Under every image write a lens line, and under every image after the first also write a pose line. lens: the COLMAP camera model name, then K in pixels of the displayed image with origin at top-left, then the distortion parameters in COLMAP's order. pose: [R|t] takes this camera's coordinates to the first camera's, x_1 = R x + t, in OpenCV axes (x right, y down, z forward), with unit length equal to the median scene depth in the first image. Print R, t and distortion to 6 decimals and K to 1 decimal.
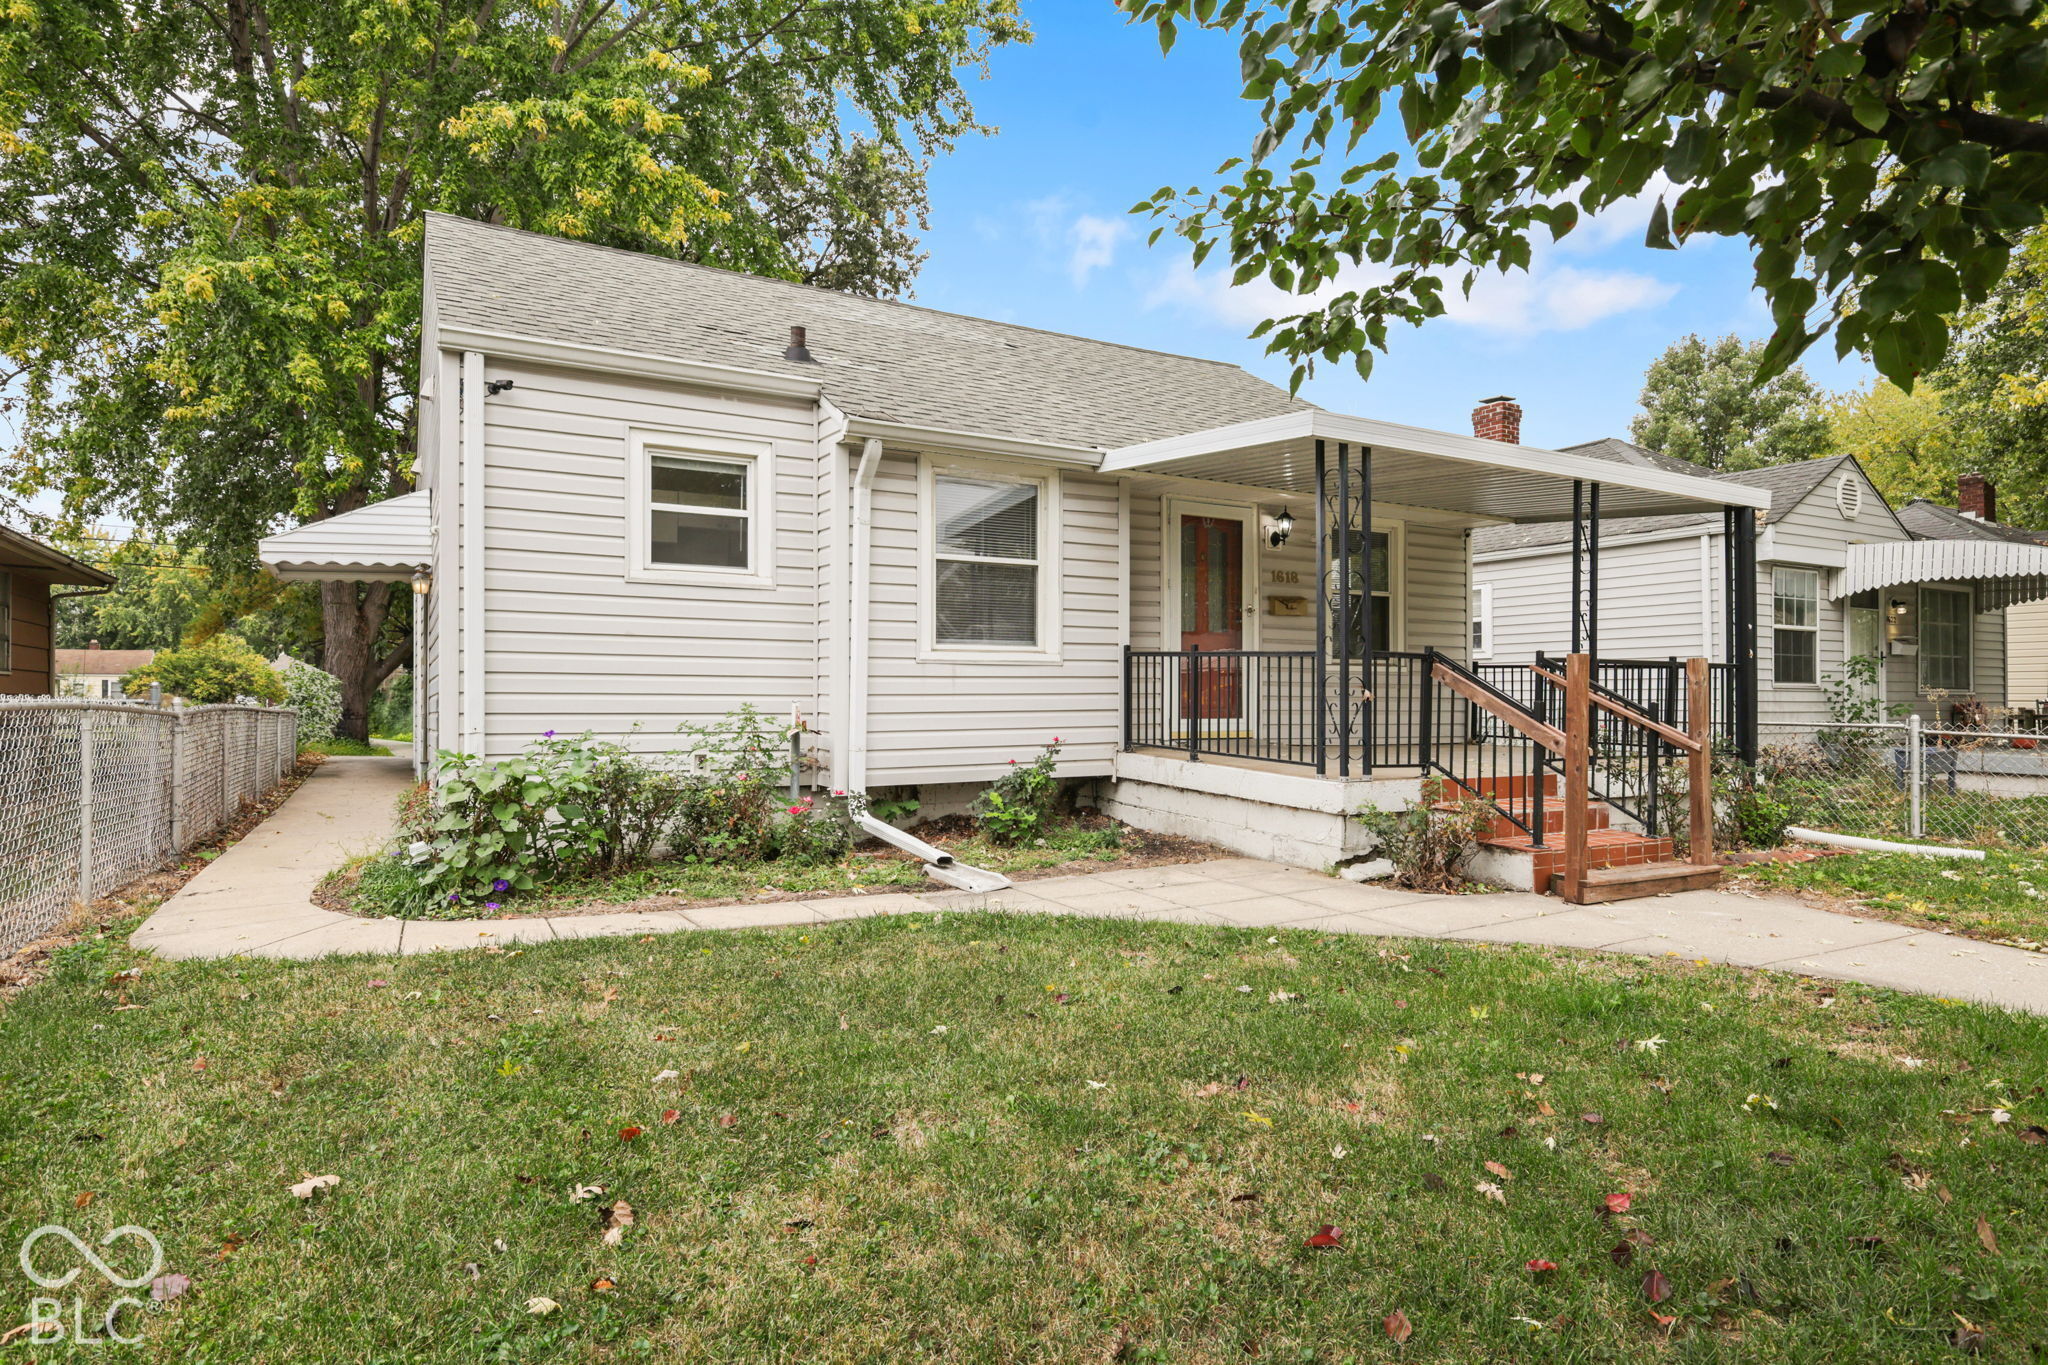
lens RADIAL K [[895.3, 0, 1034.2], [0, 895.3, 691.3], [0, 0, 1]] dist [-0.000743, -0.000042]
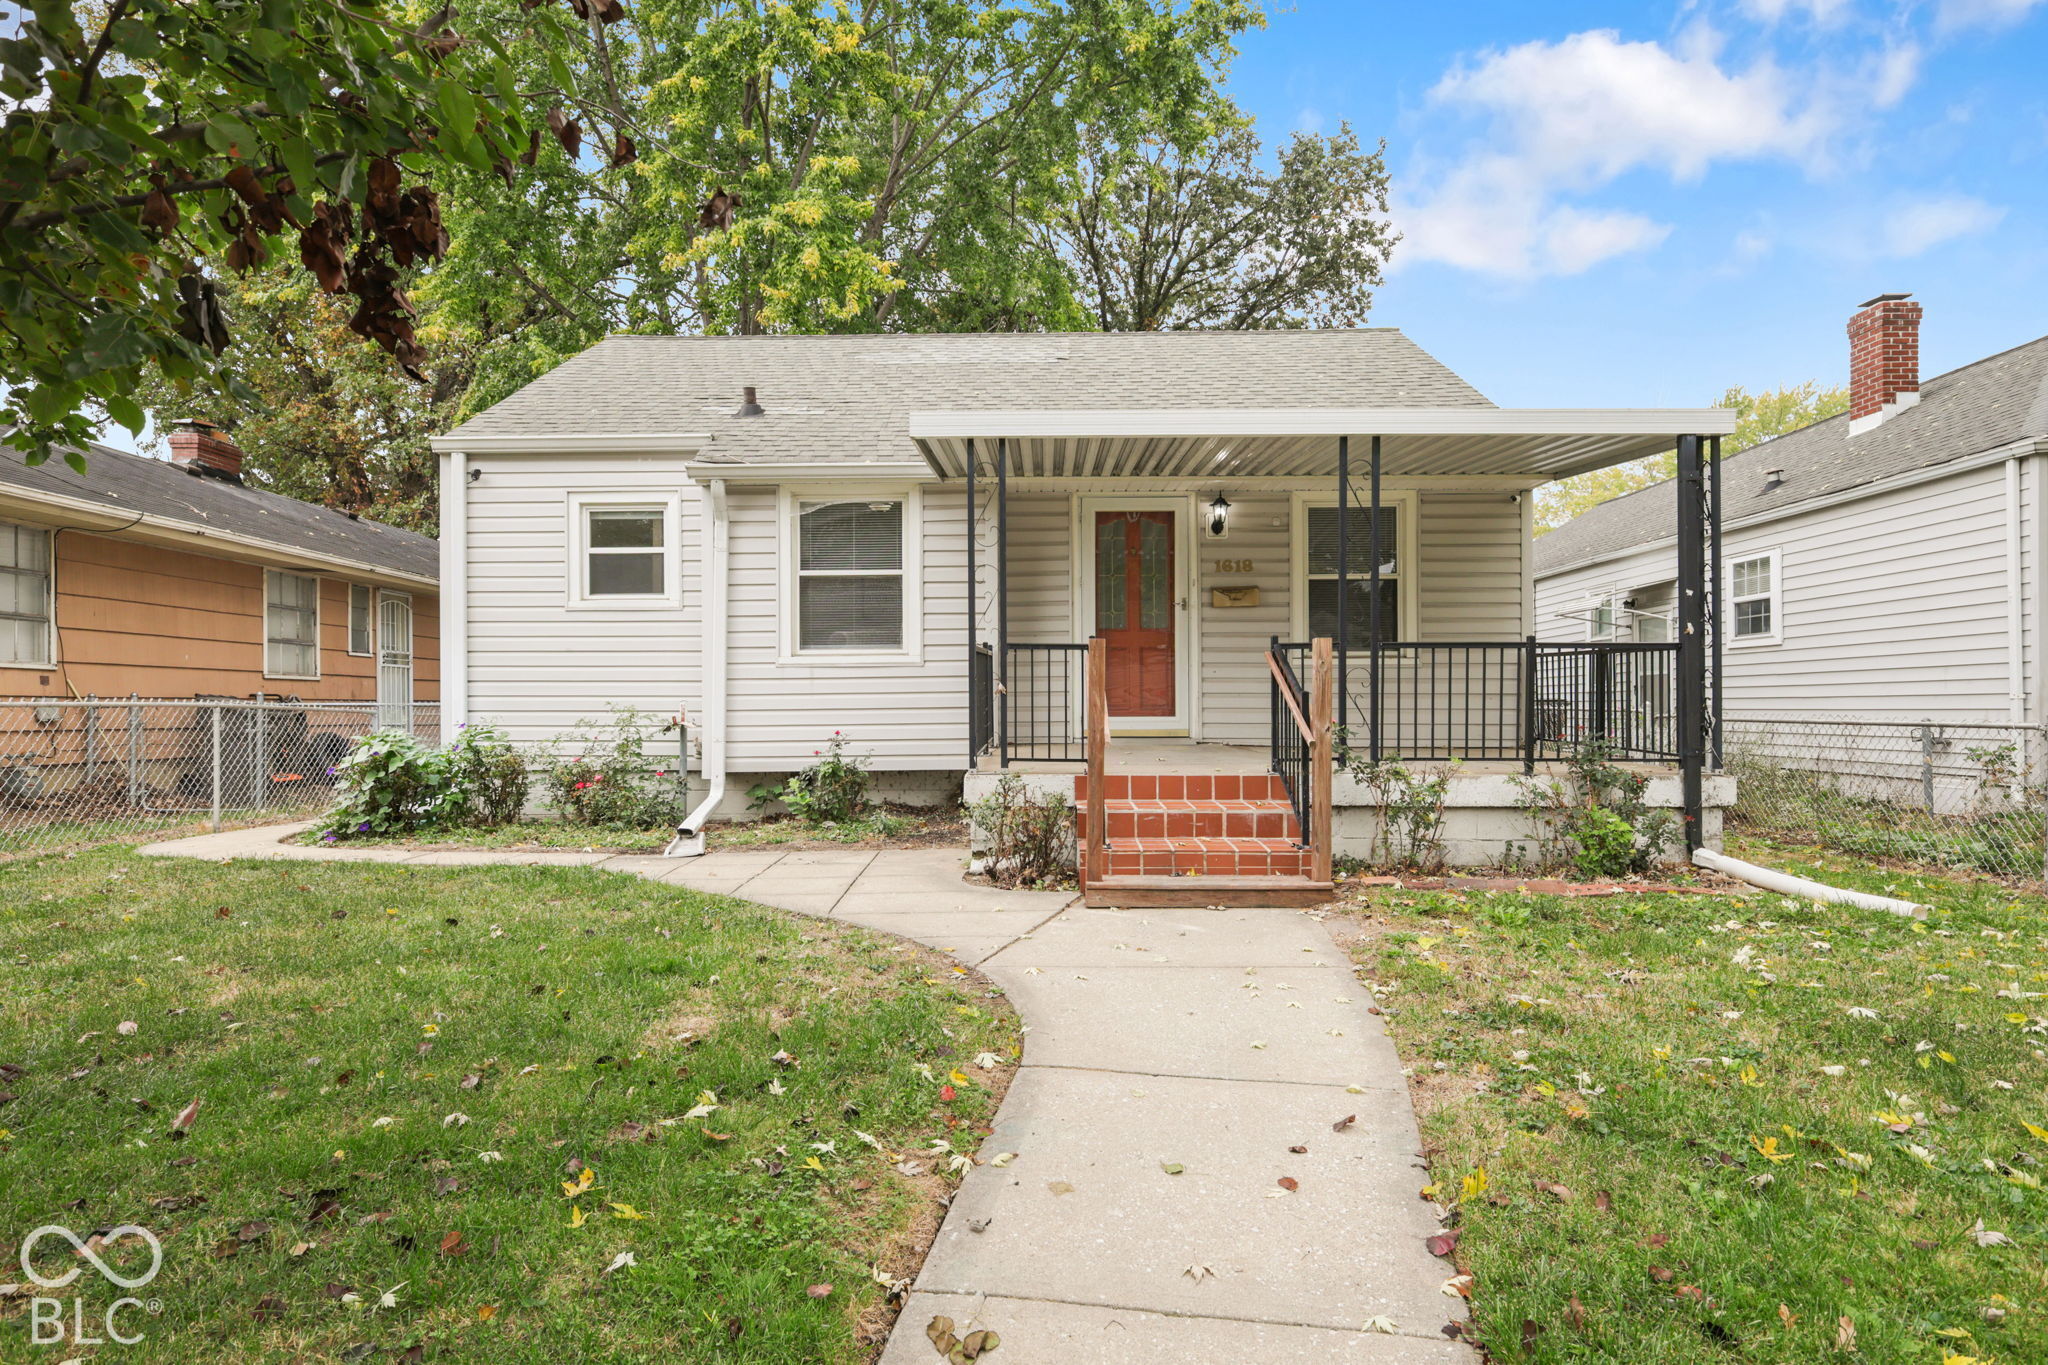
lens RADIAL K [[895.3, 0, 1034.2], [0, 895.3, 691.3], [0, 0, 1]] dist [-0.000743, -0.000042]
pose [[0.913651, -0.013707, -0.406269, 0.591721], [0.010977, 0.999899, -0.009048, 0.012677], [0.406351, 0.003807, 0.913709, 0.070971]]
